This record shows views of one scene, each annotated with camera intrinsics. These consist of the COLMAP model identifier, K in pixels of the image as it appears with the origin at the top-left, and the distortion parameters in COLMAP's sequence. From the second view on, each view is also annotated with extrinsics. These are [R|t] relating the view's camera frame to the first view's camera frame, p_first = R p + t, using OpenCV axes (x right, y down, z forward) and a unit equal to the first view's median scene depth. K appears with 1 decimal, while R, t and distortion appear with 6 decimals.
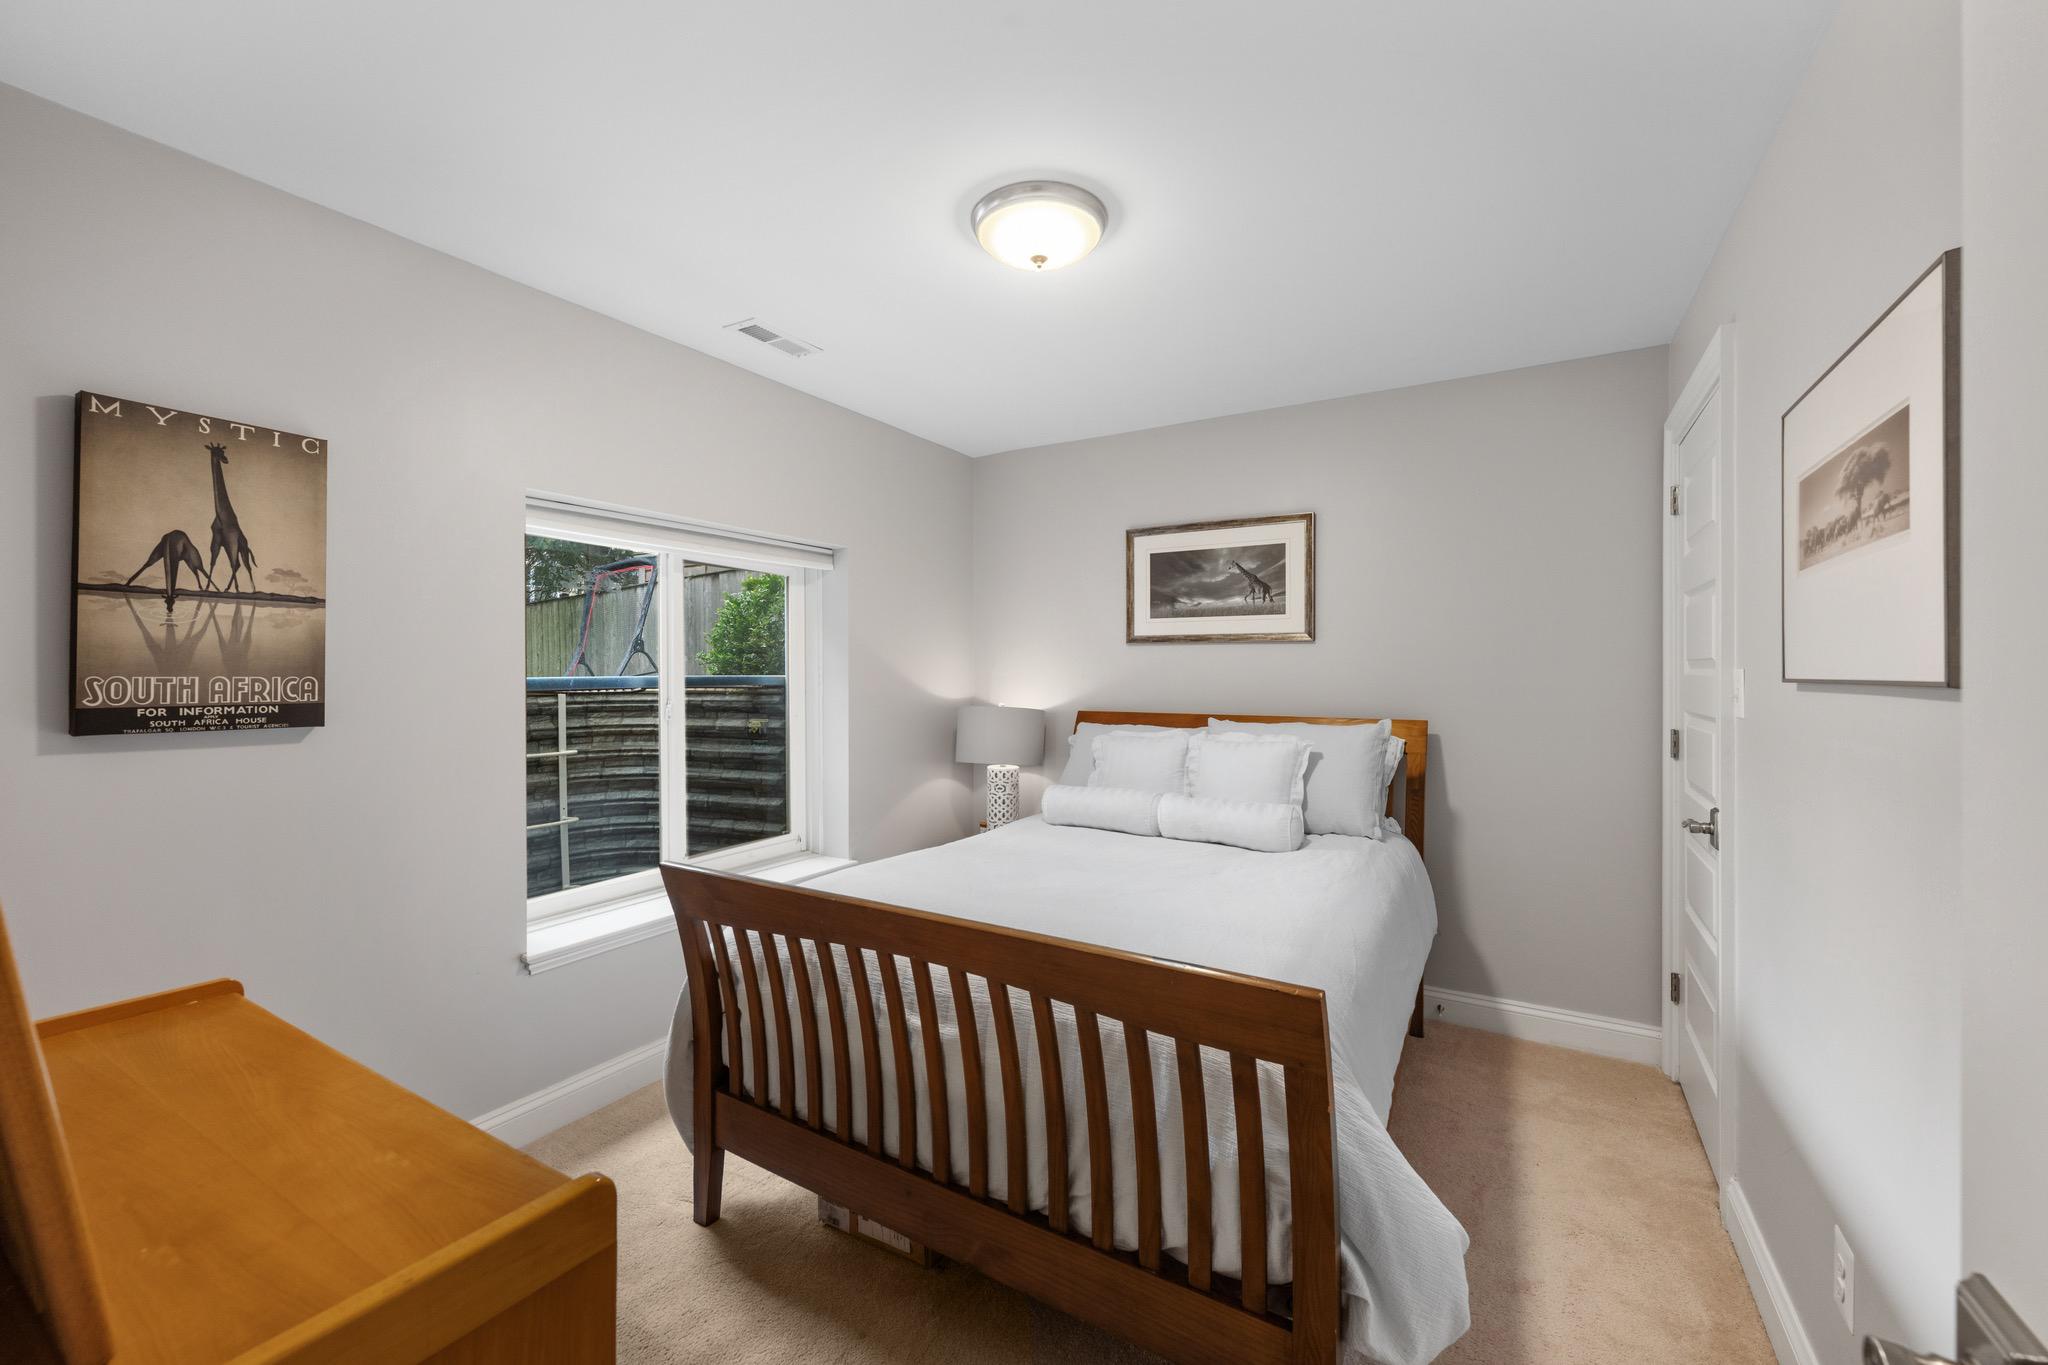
lens RADIAL K [[811.3, 0, 1022.8], [0, 811.3, 681.5], [0, 0, 1]] dist [-0.003764, 0.001198]
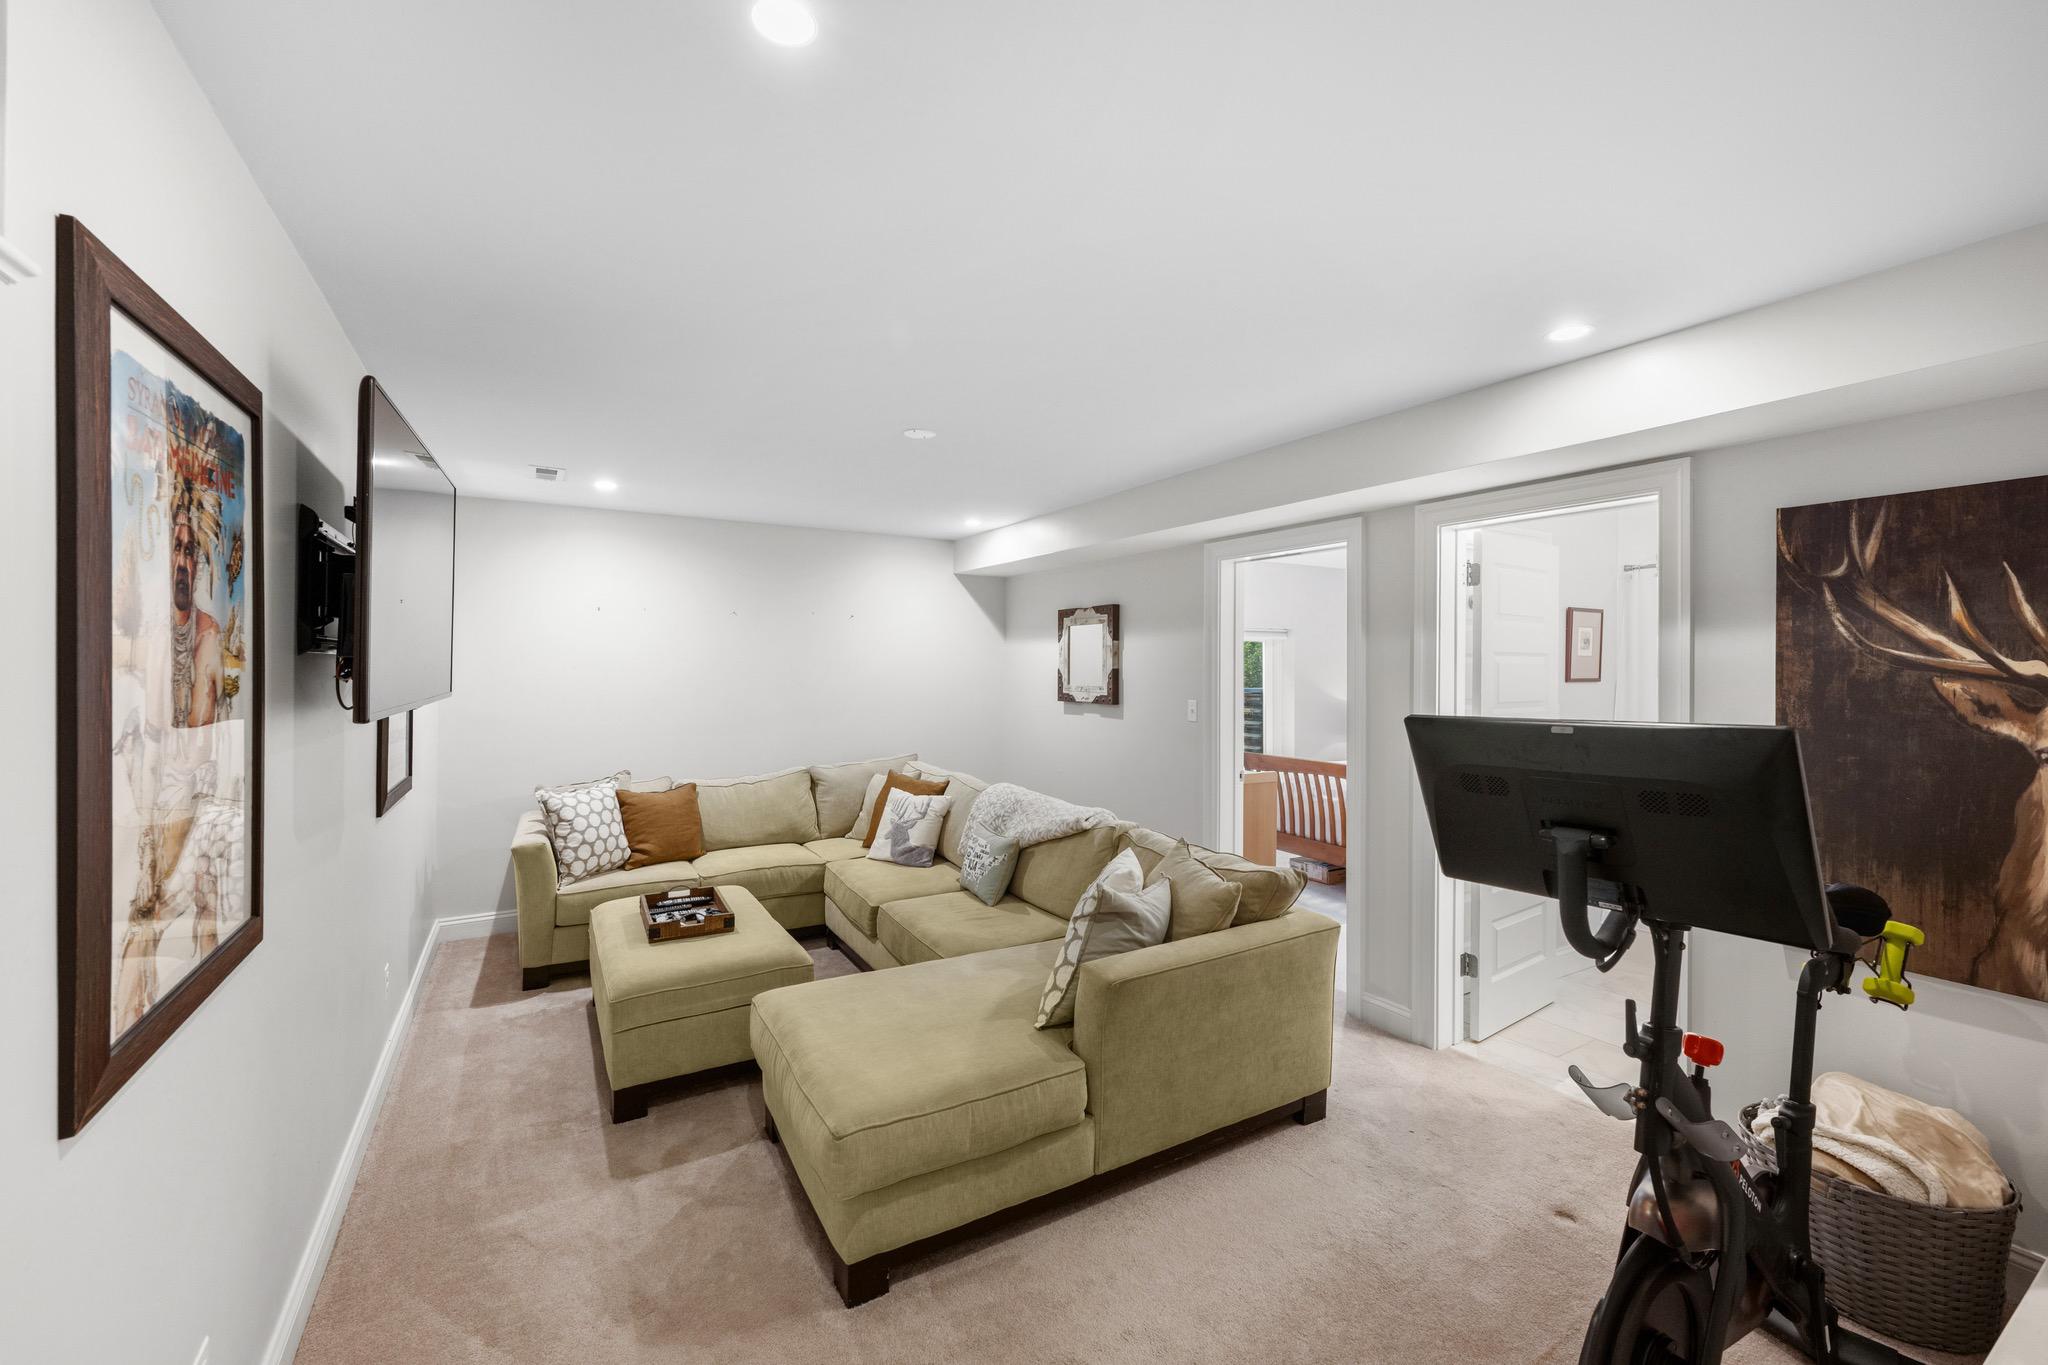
lens RADIAL K [[811.3, 0, 1025.0], [0, 811.3, 676.3], [0, 0, 1]] dist [-0.003764, 0.001198]
pose [[0.880386, 0.003166, -0.474248, 0.350400], [-0.004813, 0.999986, -0.002259, -0.064013], [0.474234, 0.004271, 0.880388, -2.455947]]
